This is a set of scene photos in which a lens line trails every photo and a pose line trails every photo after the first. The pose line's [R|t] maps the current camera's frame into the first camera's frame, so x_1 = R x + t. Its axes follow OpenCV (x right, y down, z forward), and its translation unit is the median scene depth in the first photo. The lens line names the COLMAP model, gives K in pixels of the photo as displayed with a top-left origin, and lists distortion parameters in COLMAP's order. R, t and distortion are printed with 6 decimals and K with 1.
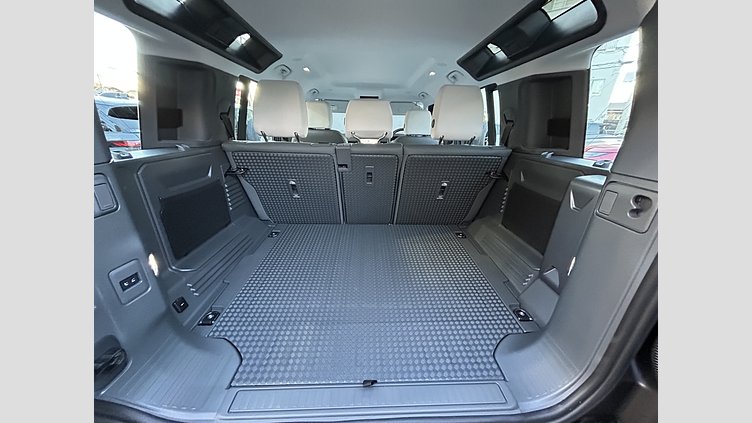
lens RADIAL K [[224.6, 0, 376.0], [0, 224.6, 211.5], [0, 0, 1]] dist [-0.000165, -0.000017]
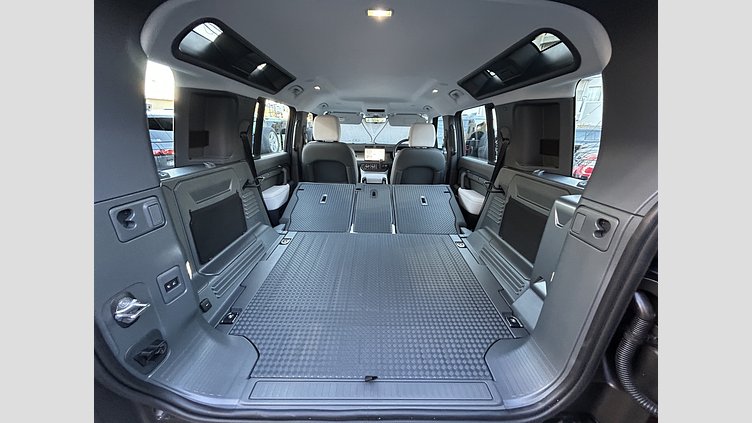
lens RADIAL K [[224.6, 0, 376.0], [0, 224.6, 211.5], [0, 0, 1]] dist [-0.000165, -0.000017]
pose [[0.999534, 0.009892, -0.028887, 0.018411], [-0.010539, 0.999695, -0.022326, -0.043545], [0.028658, 0.022620, 0.999333, -0.124547]]
